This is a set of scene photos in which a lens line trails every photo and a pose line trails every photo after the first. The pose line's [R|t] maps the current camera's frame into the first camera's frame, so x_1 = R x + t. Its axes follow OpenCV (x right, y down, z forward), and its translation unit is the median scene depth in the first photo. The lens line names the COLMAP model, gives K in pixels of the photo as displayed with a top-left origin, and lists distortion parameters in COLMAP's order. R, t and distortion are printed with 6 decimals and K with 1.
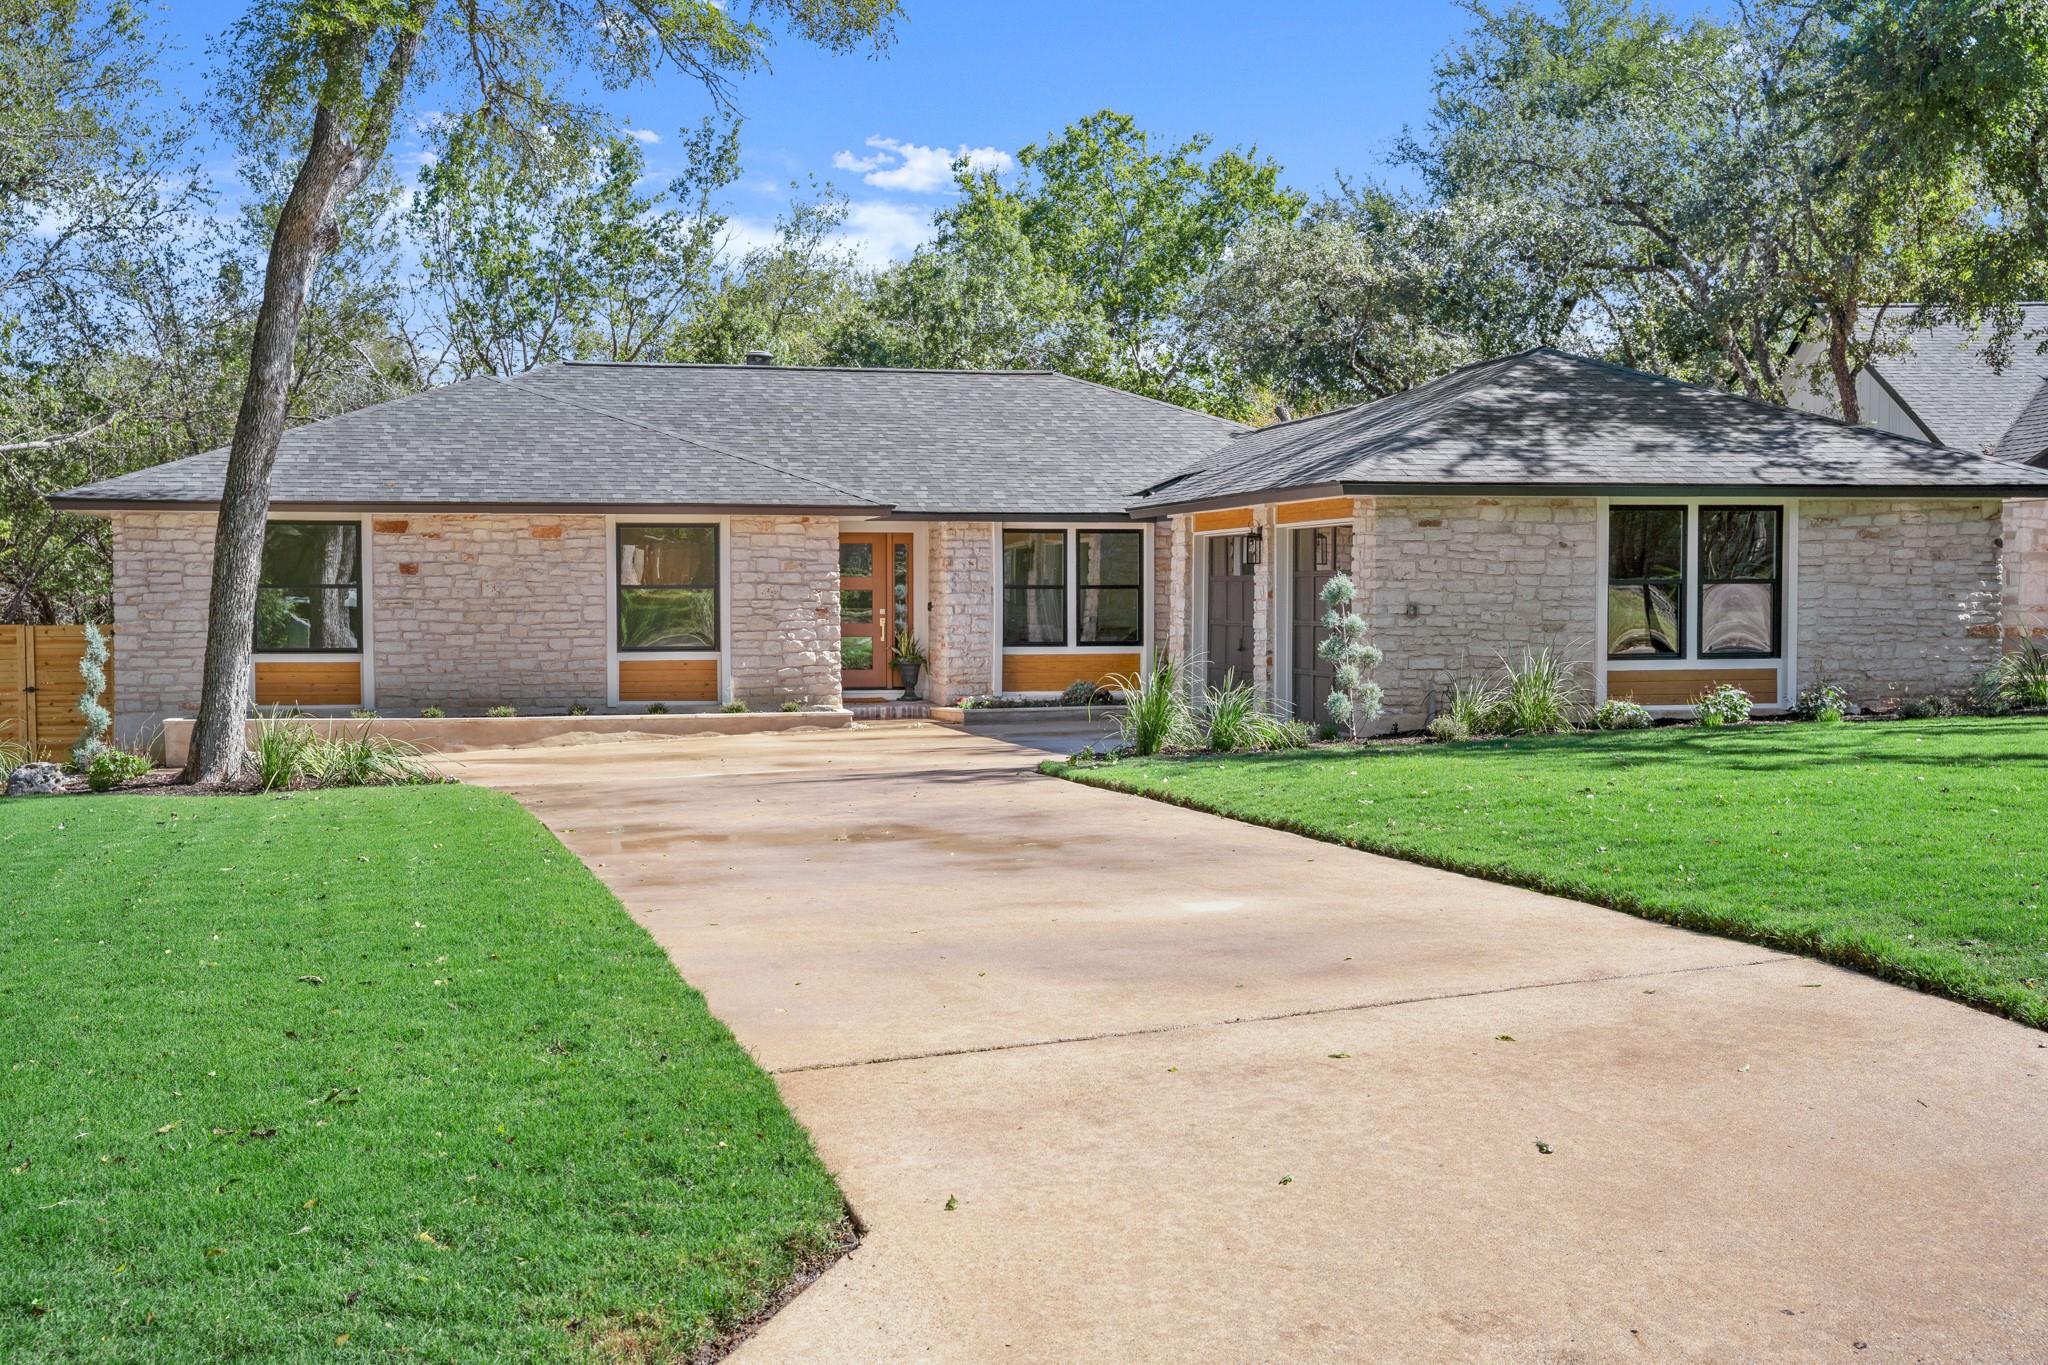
lens RADIAL K [[2380.0, 0, 1030.2], [0, 2380.0, 687.3], [0, 0, 1]] dist [0.064977, 0.000000]
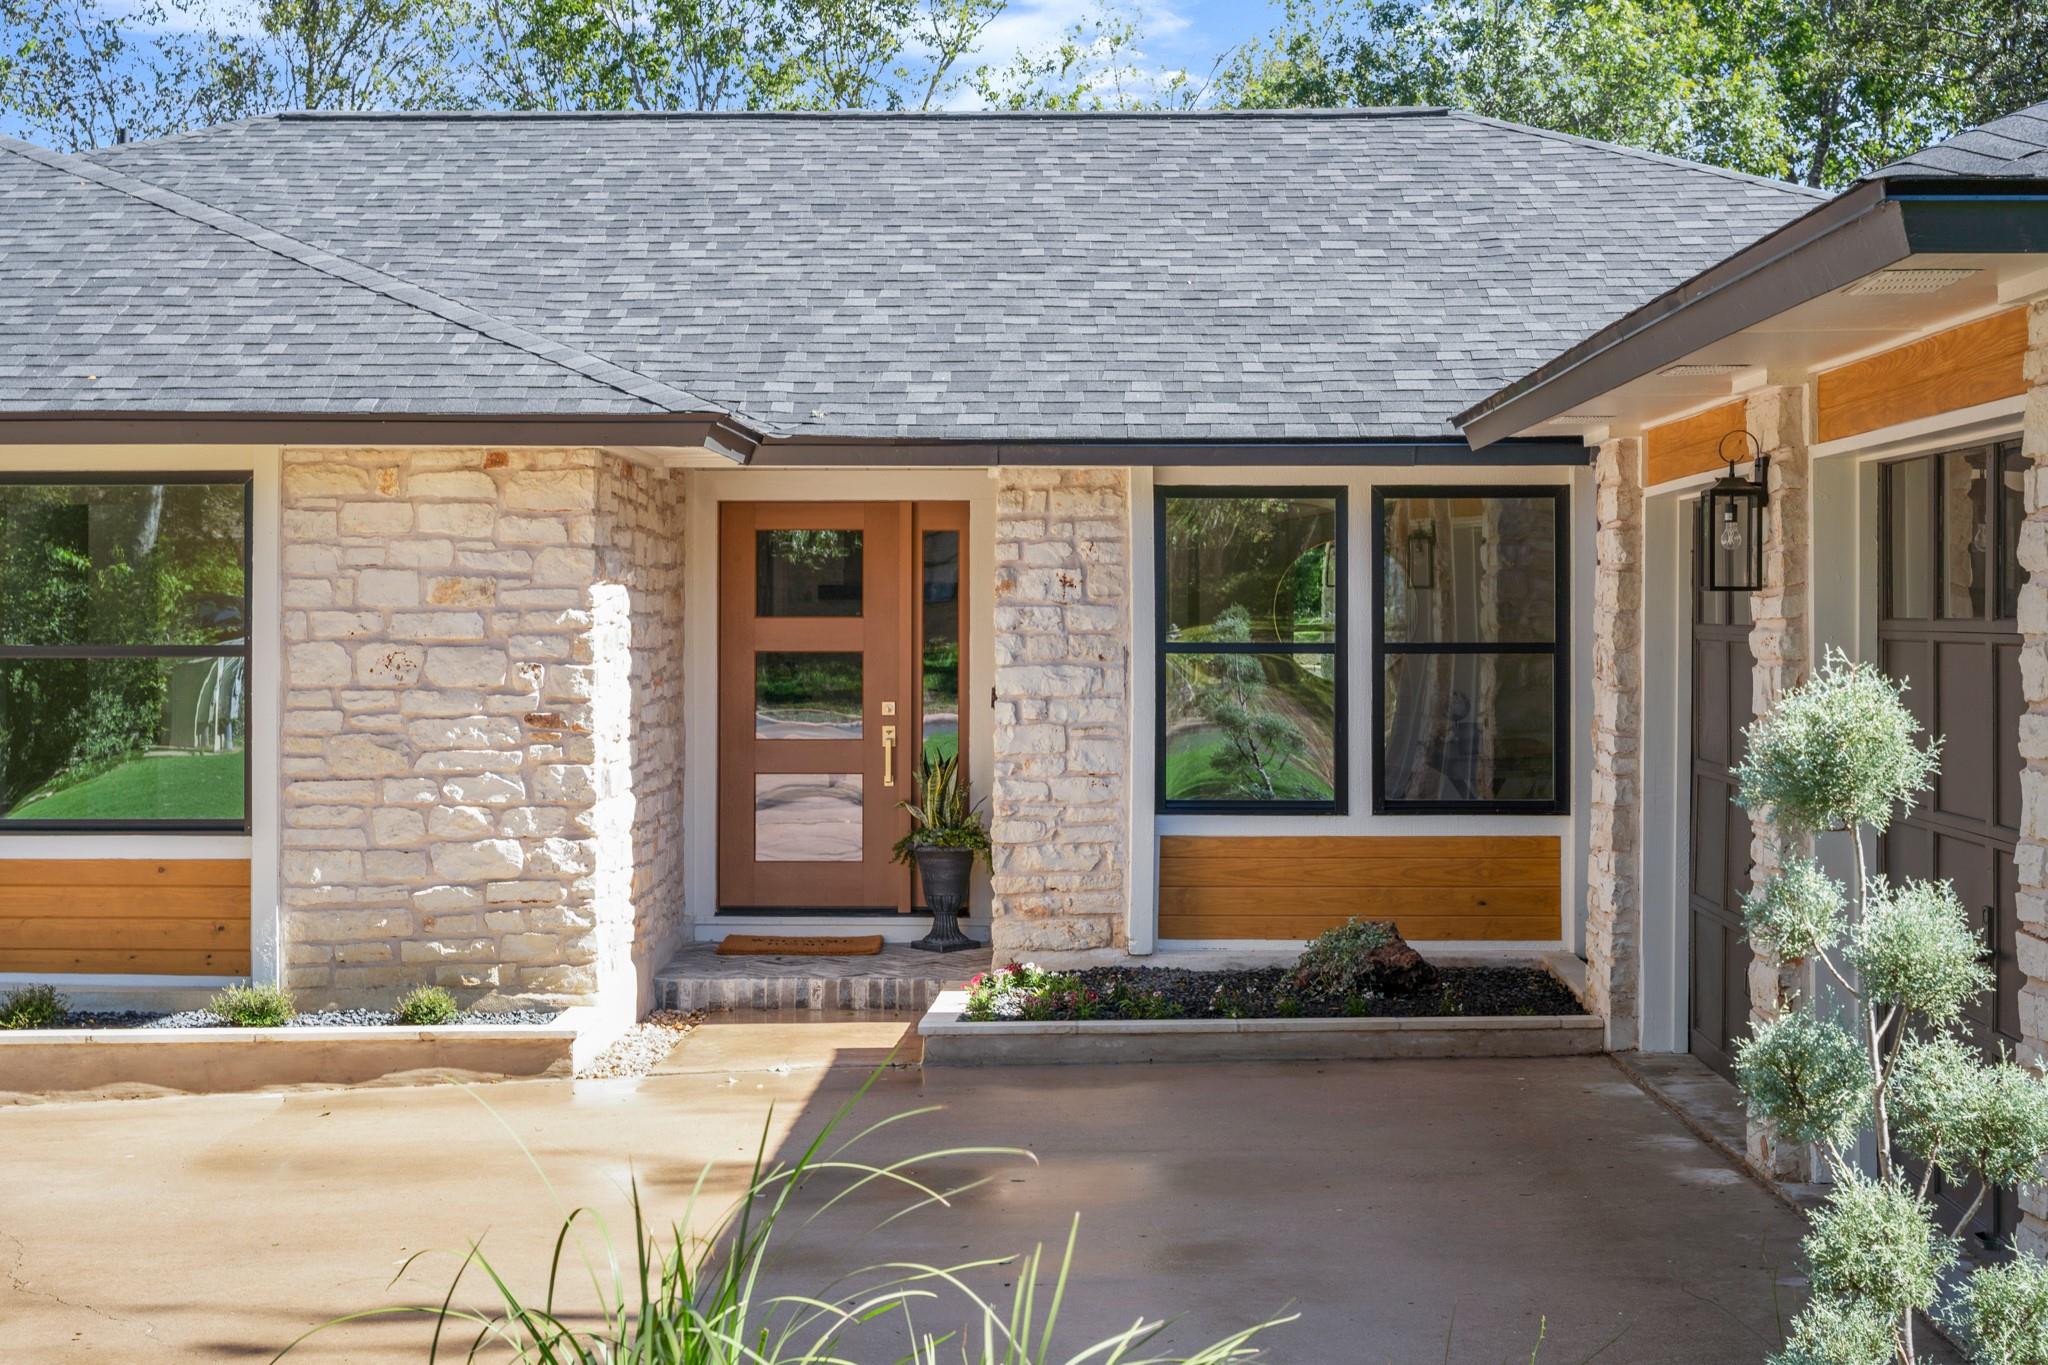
lens RADIAL K [[3311.8, 0, 1025.4], [0, 3311.8, 676.7], [0, 0, 1]] dist [-0.031650, 0.000000]
pose [[0.969824, 0.007311, -0.243695, 0.099683], [-0.012160, 0.999757, -0.018402, -0.031325], [0.243501, 0.020810, 0.969677, 0.563337]]
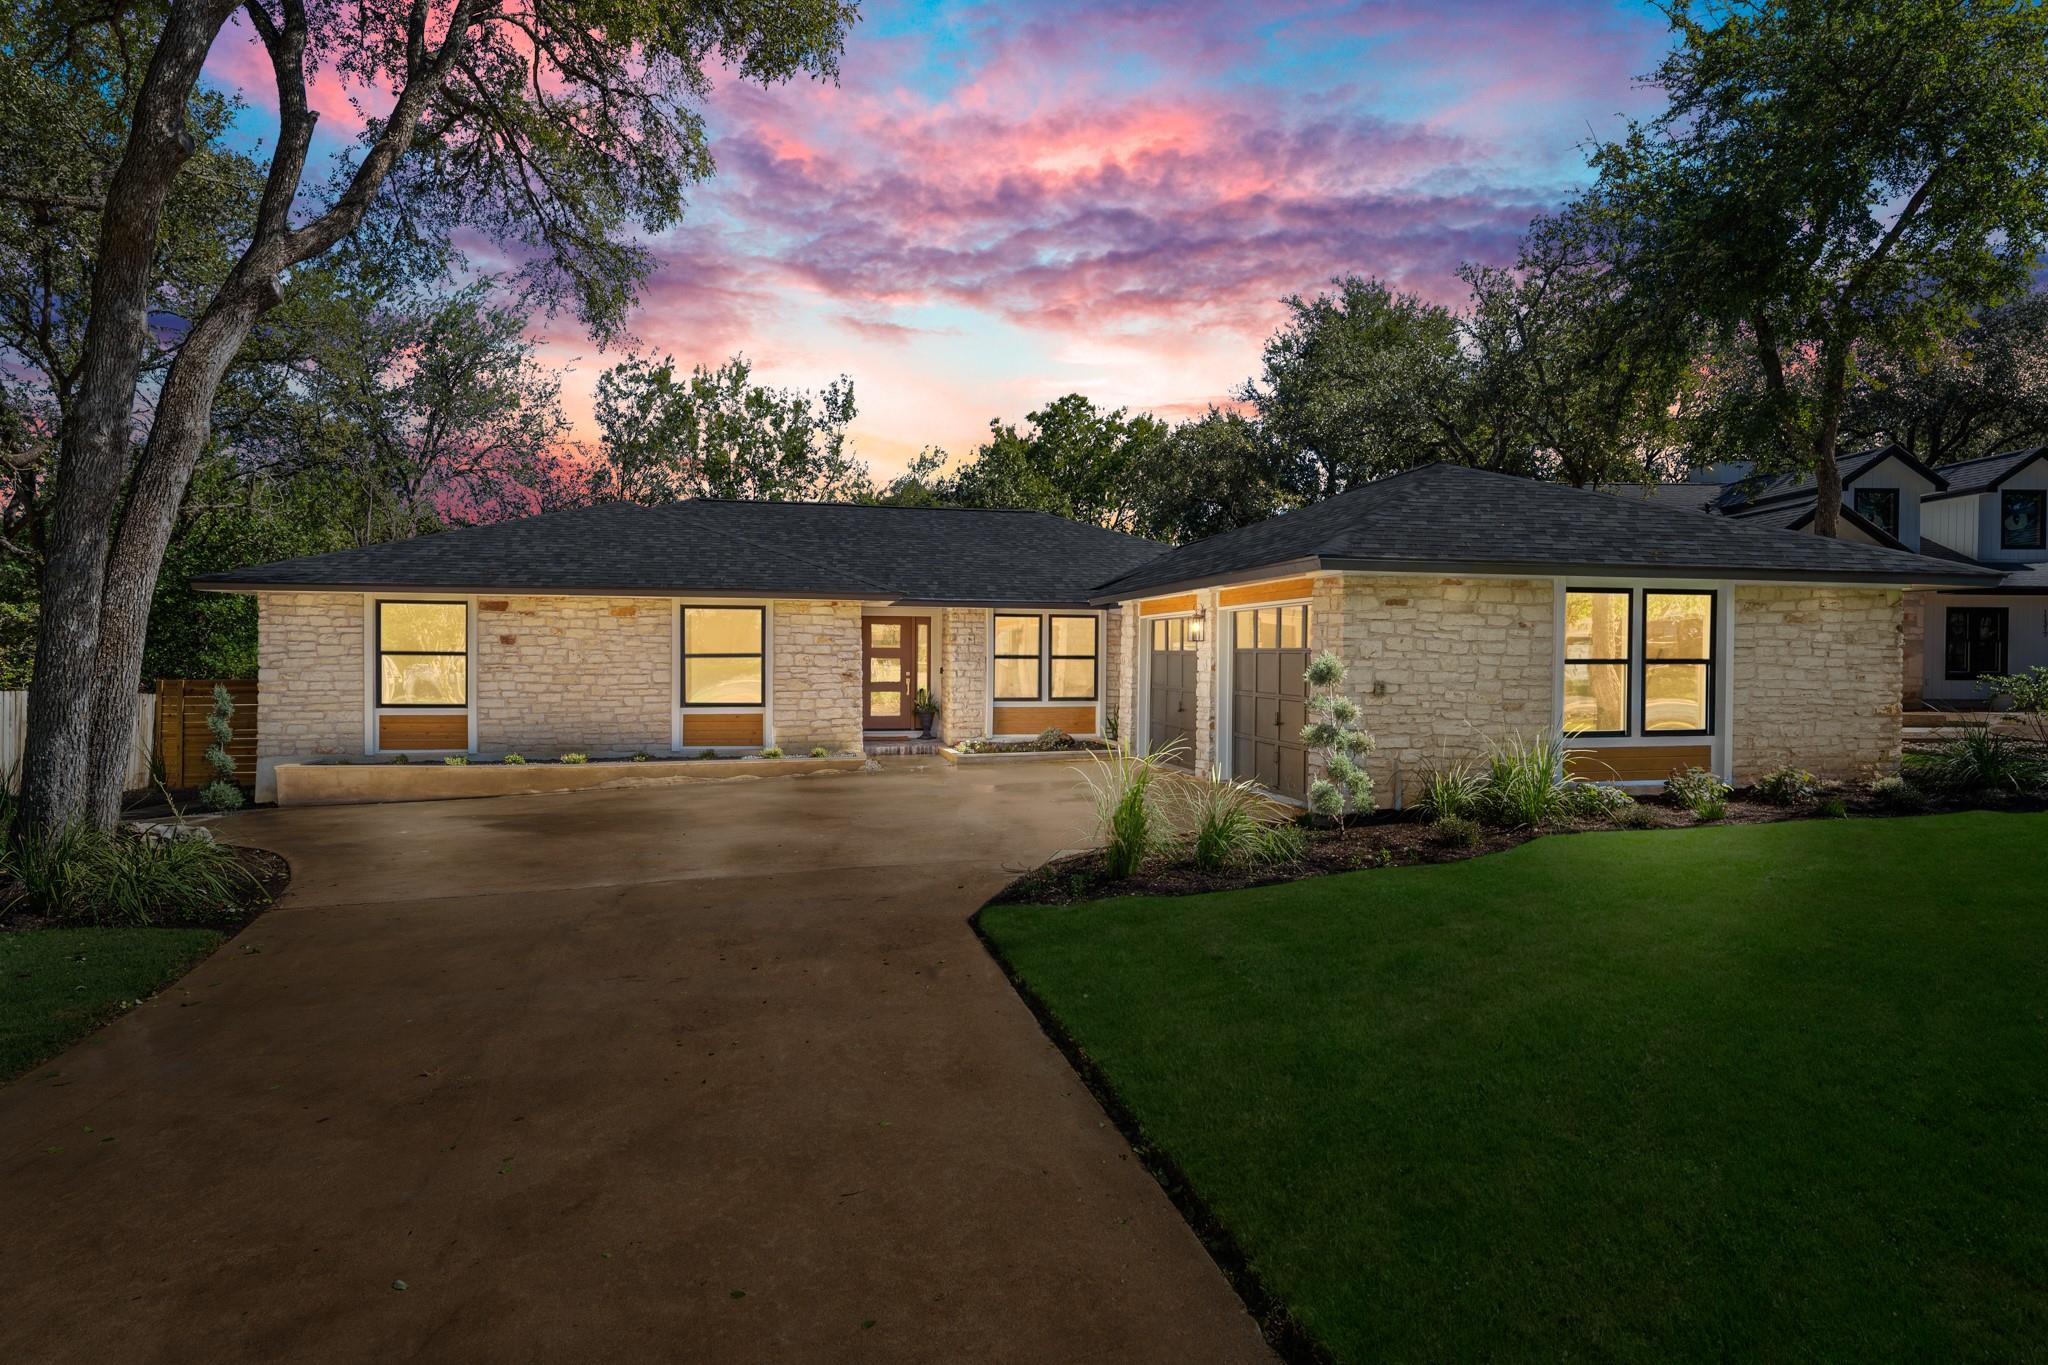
lens RADIAL K [[1037.7, 0, 1019.9], [0, 1037.7, 677.7], [0, 0, 1]] dist [0.001768, -0.001917]
pose [[0.999799, 0.008595, -0.018112, 0.015165], [-0.008881, 0.999837, -0.015747, -0.023491], [0.017973, 0.015905, 0.999712, 0.458073]]
